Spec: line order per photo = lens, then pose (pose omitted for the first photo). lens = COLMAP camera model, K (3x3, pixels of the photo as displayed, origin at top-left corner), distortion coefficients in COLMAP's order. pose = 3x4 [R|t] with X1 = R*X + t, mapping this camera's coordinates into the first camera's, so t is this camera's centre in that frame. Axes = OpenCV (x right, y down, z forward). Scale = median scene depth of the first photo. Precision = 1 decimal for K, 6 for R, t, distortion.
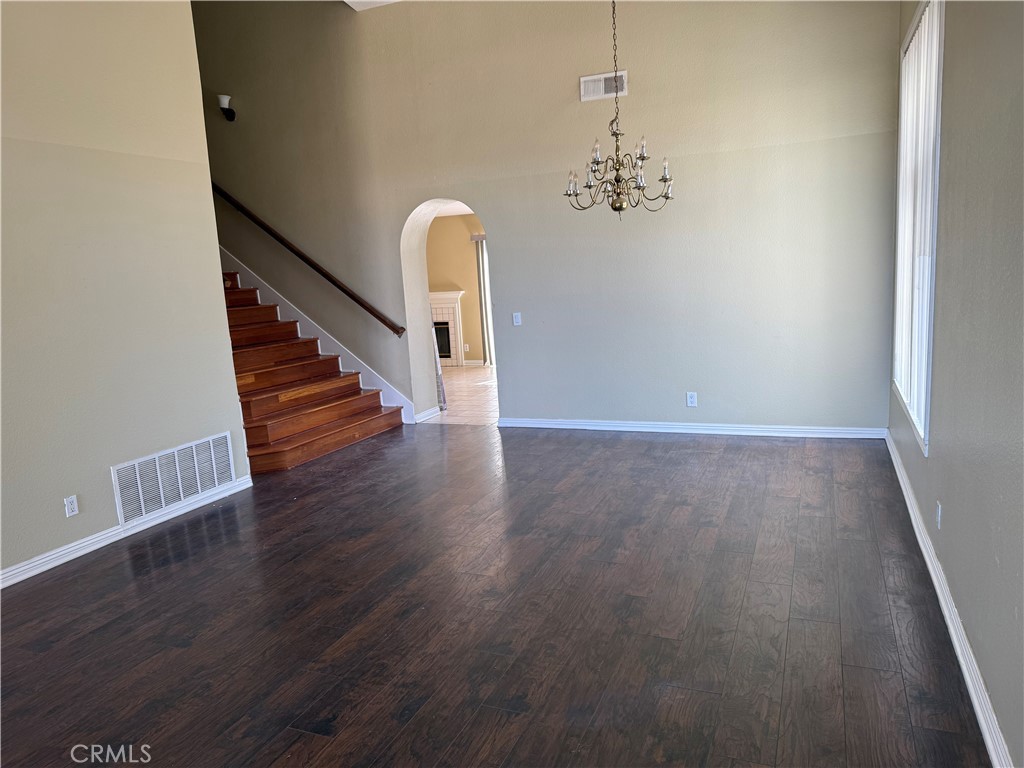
lens RADIAL K [[716.5, 0, 513.4], [0, 716.5, 390.7], [0, 0, 1]] dist [0.121458, -0.174296]
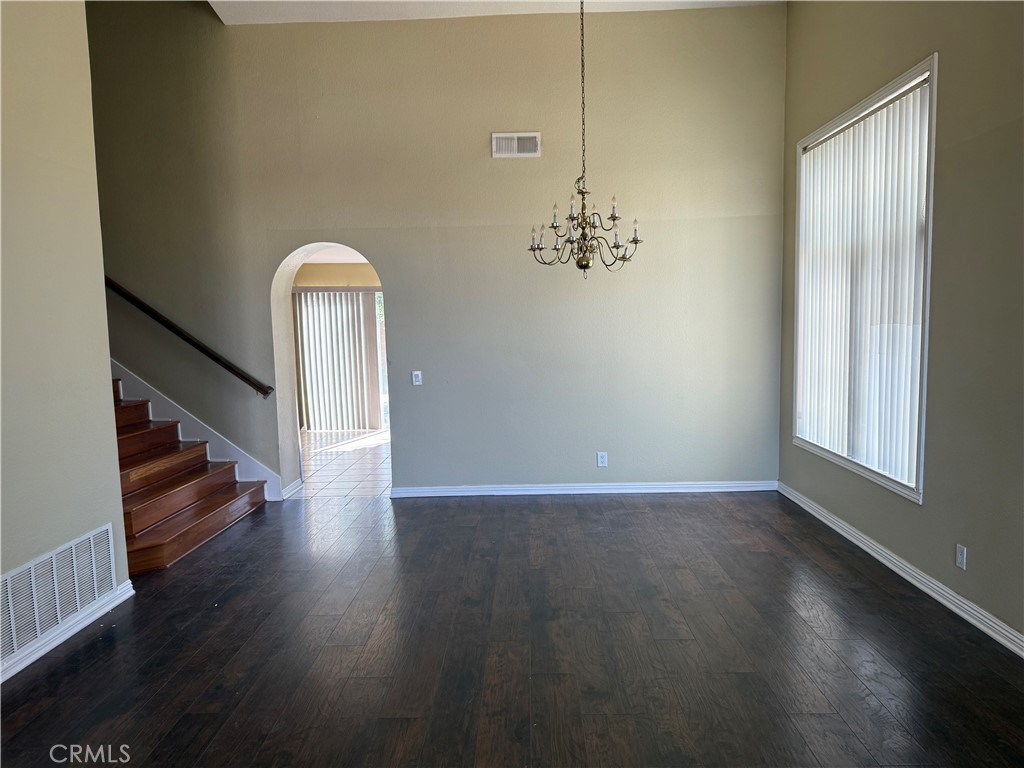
lens RADIAL K [[721.6, 0, 515.6], [0, 721.6, 393.9], [0, 0, 1]] dist [0.123929, -0.180385]
pose [[0.930673, -0.001264, 0.365849, -0.248776], [0.031126, 0.996642, -0.075738, -0.006627], [-0.364525, 0.081875, 0.927587, 0.112209]]
